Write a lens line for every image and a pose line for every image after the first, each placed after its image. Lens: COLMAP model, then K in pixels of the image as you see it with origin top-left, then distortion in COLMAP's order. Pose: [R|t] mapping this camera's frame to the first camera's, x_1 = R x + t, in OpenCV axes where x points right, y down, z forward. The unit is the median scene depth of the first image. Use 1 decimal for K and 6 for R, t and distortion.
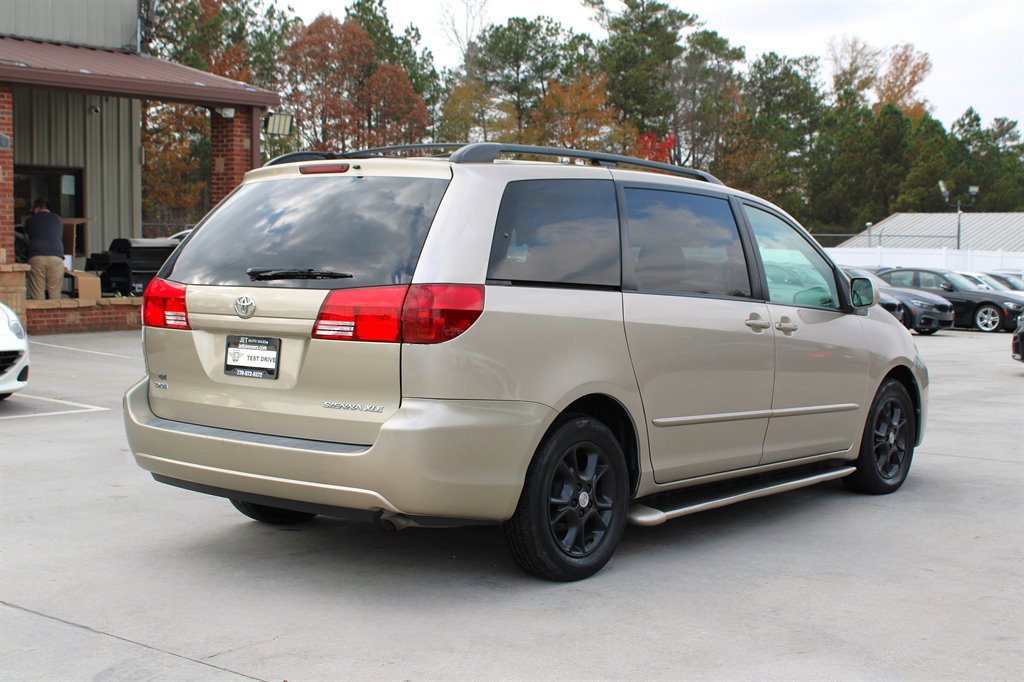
lens RADIAL K [[1459.8, 0, 512.0], [0, 1459.8, 341.0], [0, 0, 1]] dist [-0.015610, -0.014866]
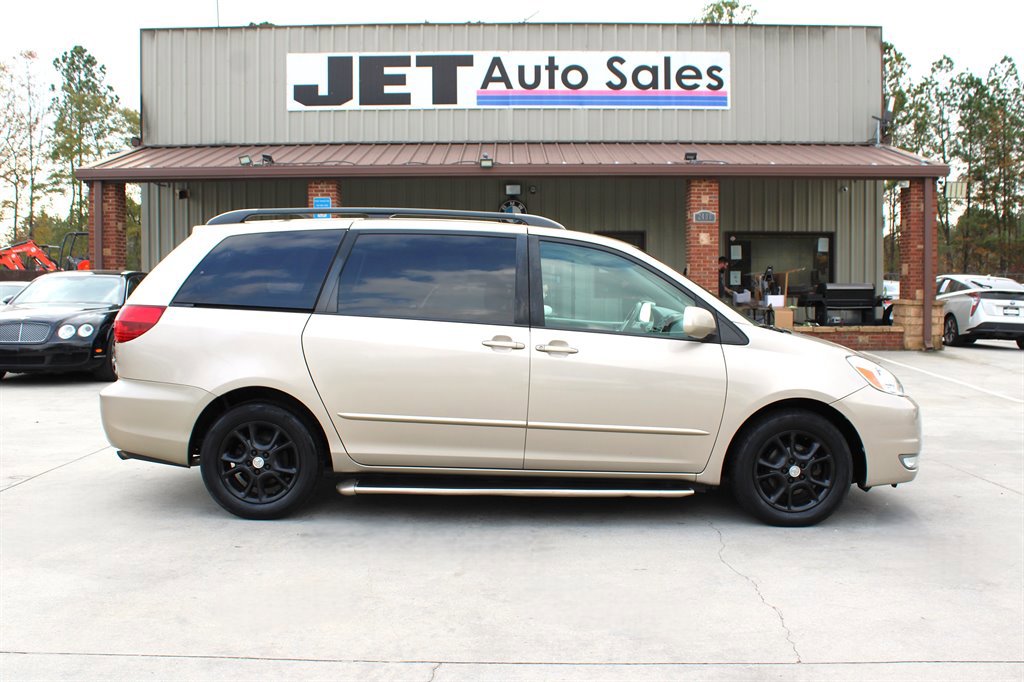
lens RADIAL K [[1047.3, 0, 512.0], [0, 1047.3, 341.0], [0, 0, 1]] dist [-0.133470, 0.003686]
pose [[0.621642, 0.029733, -0.782737, 0.340549], [-0.044476, 0.999007, 0.002626, -0.007186], [0.782038, 0.033180, 0.622347, 0.201893]]
